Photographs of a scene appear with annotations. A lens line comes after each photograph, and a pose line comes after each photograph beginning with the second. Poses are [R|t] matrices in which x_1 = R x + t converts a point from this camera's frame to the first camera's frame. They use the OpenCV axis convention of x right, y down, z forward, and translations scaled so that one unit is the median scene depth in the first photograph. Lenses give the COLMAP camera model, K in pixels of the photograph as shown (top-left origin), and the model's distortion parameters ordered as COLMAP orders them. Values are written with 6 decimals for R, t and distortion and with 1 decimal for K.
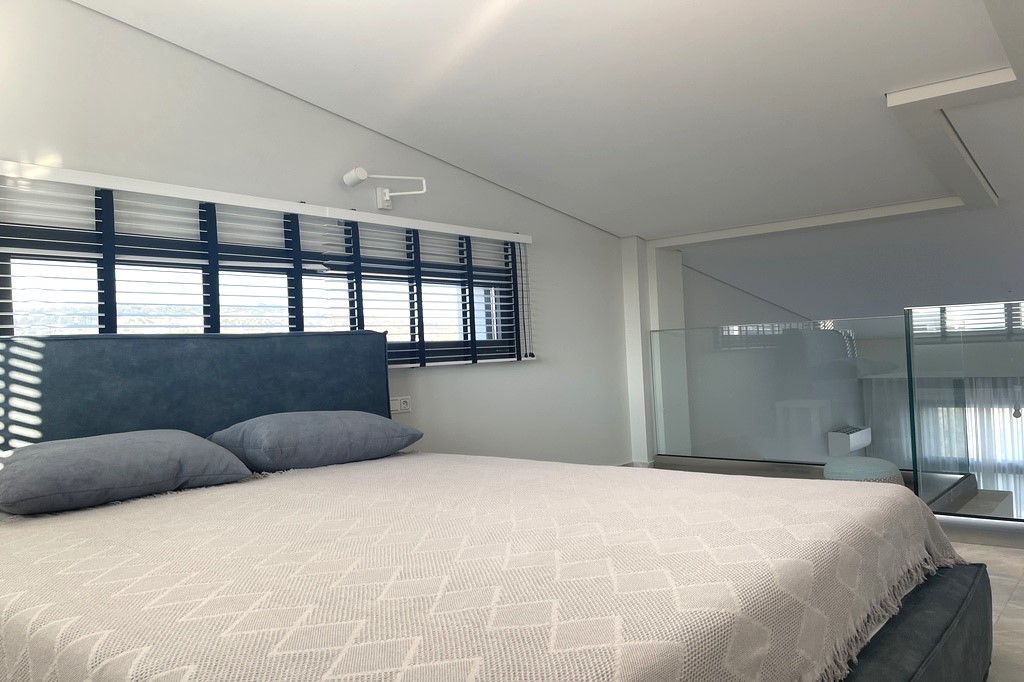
lens RADIAL K [[776.5, 0, 512.0], [0, 776.5, 341.0], [0, 0, 1]] dist [0.073075, -0.103622]
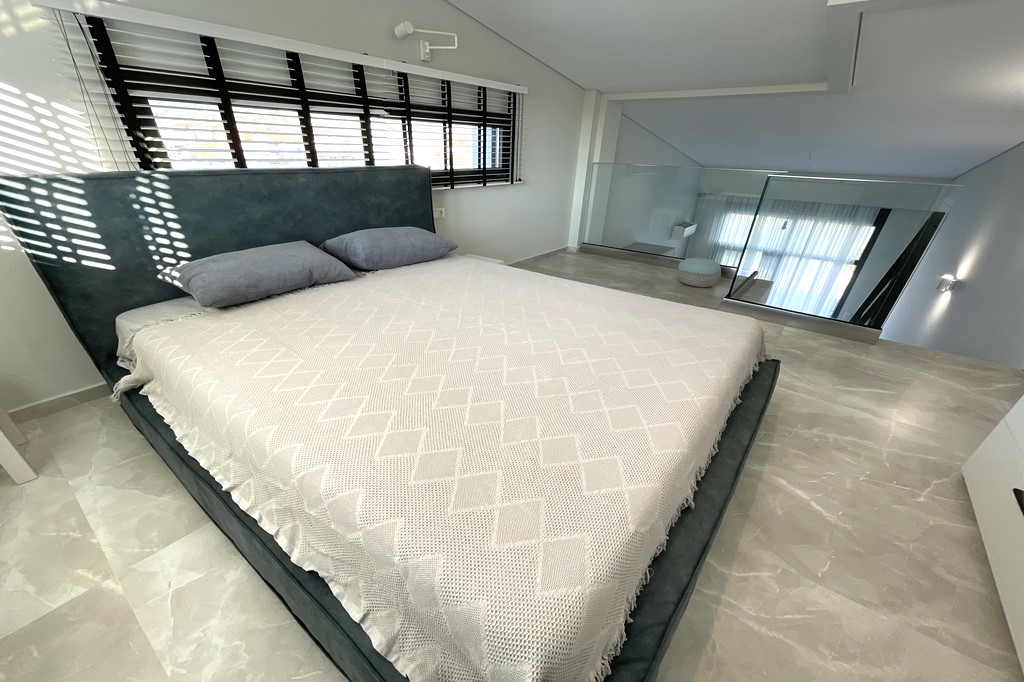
lens RADIAL K [[408.4, 0, 506.3], [0, 408.4, 387.5], [0, 0, 1]] dist [-0.001349, 0.000014]
pose [[0.997231, 0.039274, 0.063145, -0.048111], [-0.066265, 0.854677, 0.514914, -0.060189], [-0.033746, -0.517673, 0.854913, 0.106916]]
